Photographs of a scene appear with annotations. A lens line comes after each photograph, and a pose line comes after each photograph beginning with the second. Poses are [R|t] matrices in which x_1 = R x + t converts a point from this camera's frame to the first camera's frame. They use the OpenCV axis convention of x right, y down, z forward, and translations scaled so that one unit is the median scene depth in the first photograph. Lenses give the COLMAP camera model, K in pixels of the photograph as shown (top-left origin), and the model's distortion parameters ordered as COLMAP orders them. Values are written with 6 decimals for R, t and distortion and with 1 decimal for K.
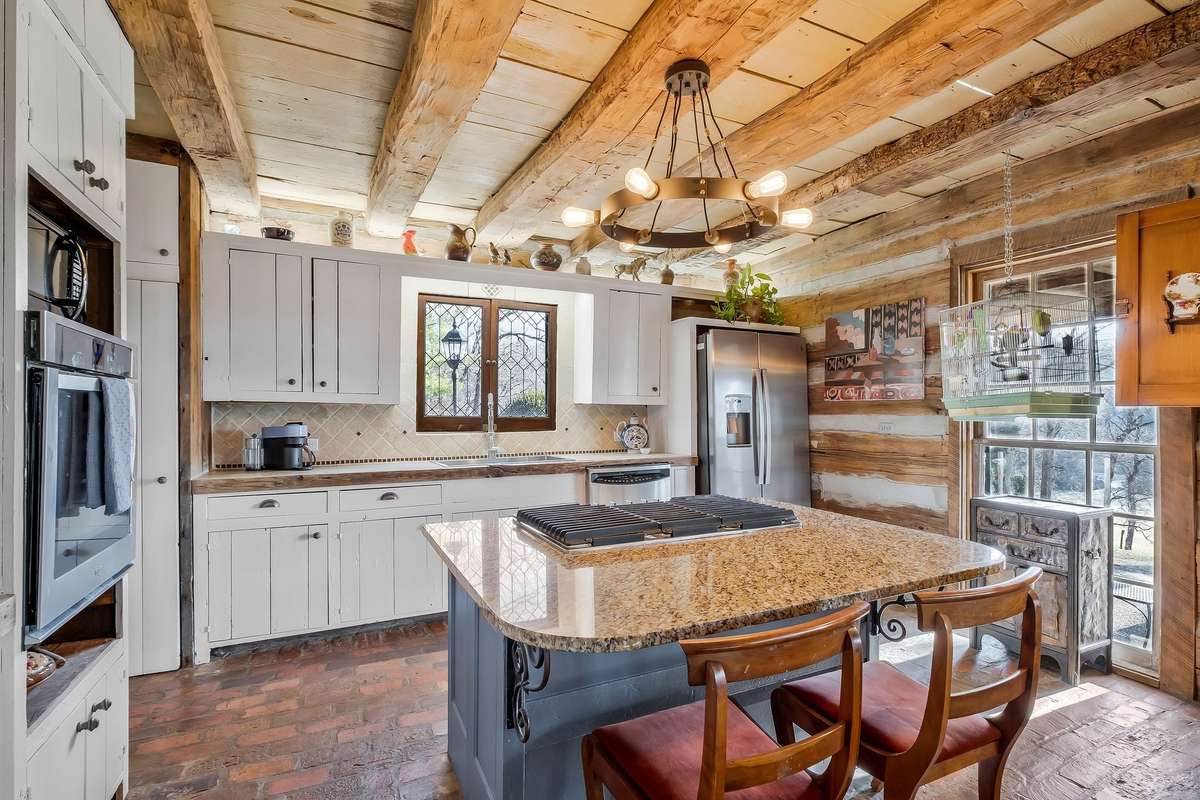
lens RADIAL K [[580.0, 0, 604.4], [0, 580.0, 408.0], [0, 0, 1]] dist [-0.013326, 0.000404]
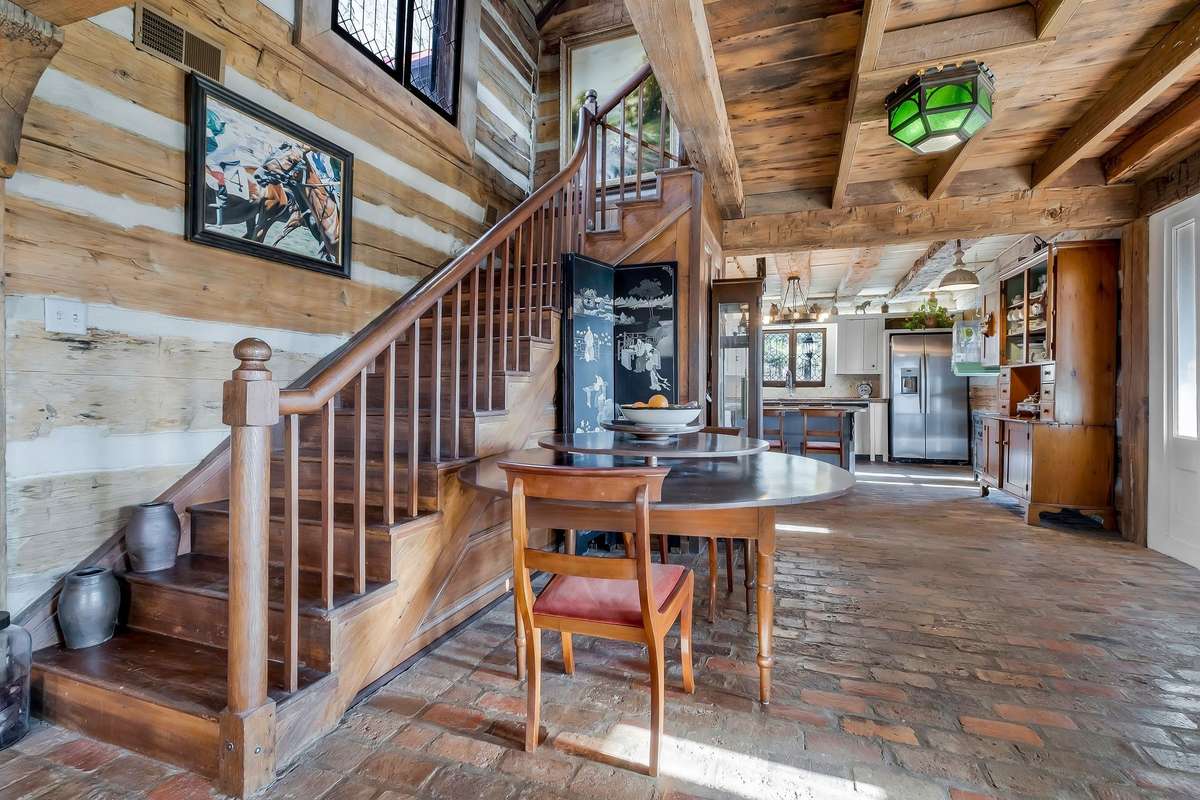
lens RADIAL K [[539.8, 0, 603.8], [0, 539.8, 396.1], [0, 0, 1]] dist [-0.013990, -0.000107]
pose [[0.694954, 0.002840, -0.719048, 0.877317], [0.003056, 0.999972, 0.006903, 0.062644], [0.719047, -0.006995, 0.694926, -1.091859]]
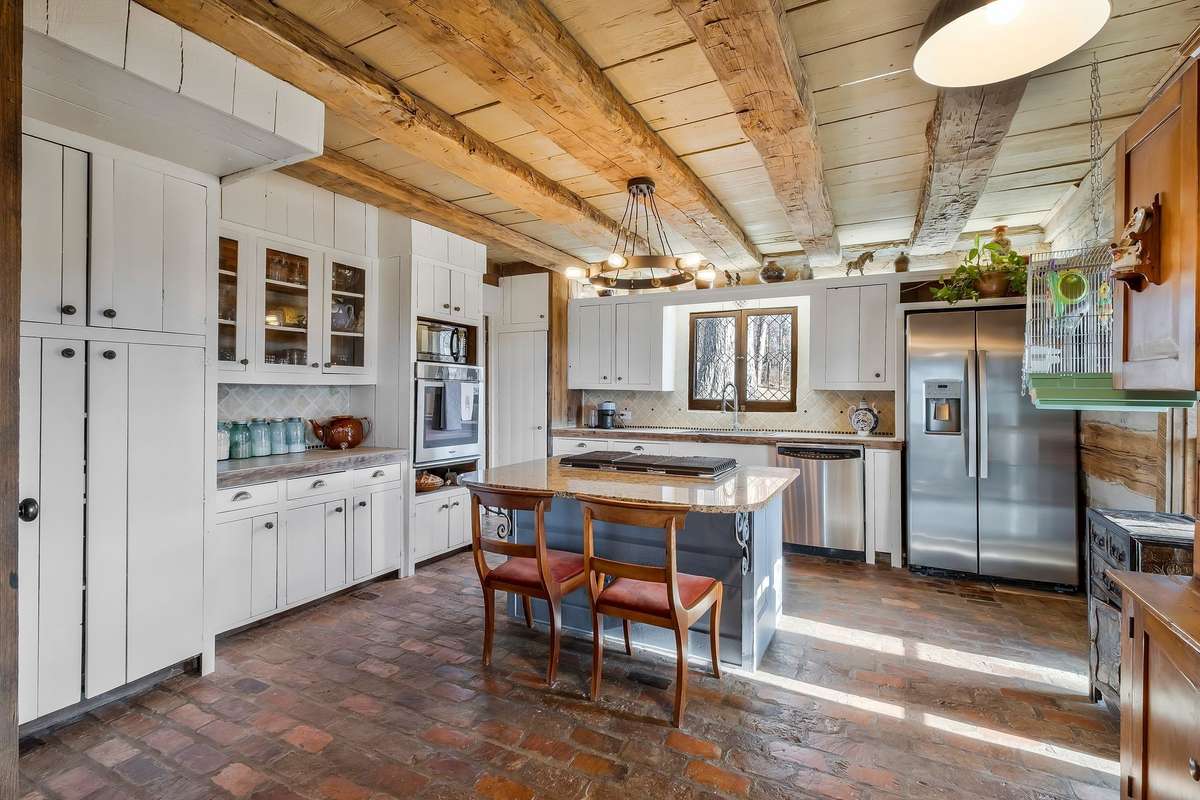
lens RADIAL K [[539.8, 0, 605.3], [0, 539.8, 388.4], [0, 0, 1]] dist [-0.013990, -0.000107]
pose [[0.587687, -0.005515, -0.809070, 0.655970], [-0.001474, 0.999968, -0.007887, -0.000715], [0.809087, 0.005828, 0.587660, 0.037110]]
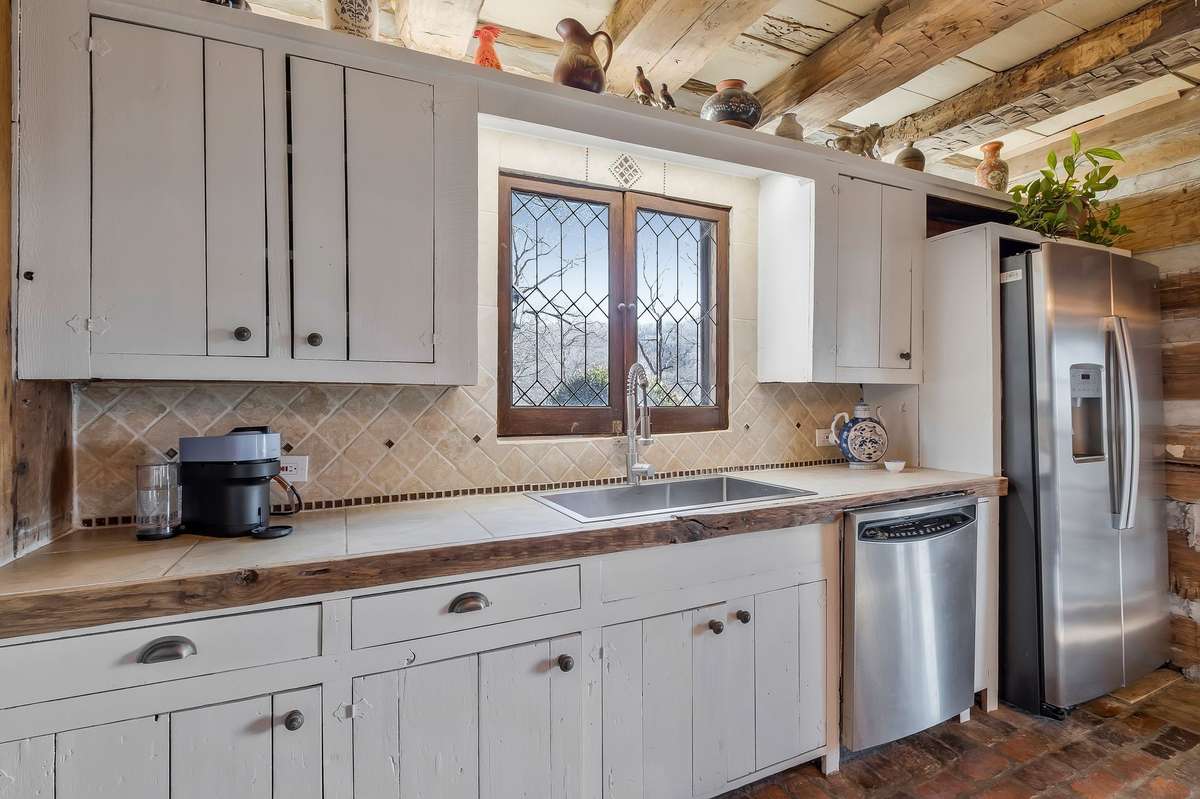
lens RADIAL K [[571.4, 0, 597.4], [0, 571.4, 399.4], [0, 0, 1]] dist [-0.012138, -0.000839]
pose [[0.999491, -0.004155, -0.031632, -0.219889], [0.004726, 0.999827, 0.017993, -0.001978], [0.031551, -0.018133, 0.999338, 0.492641]]
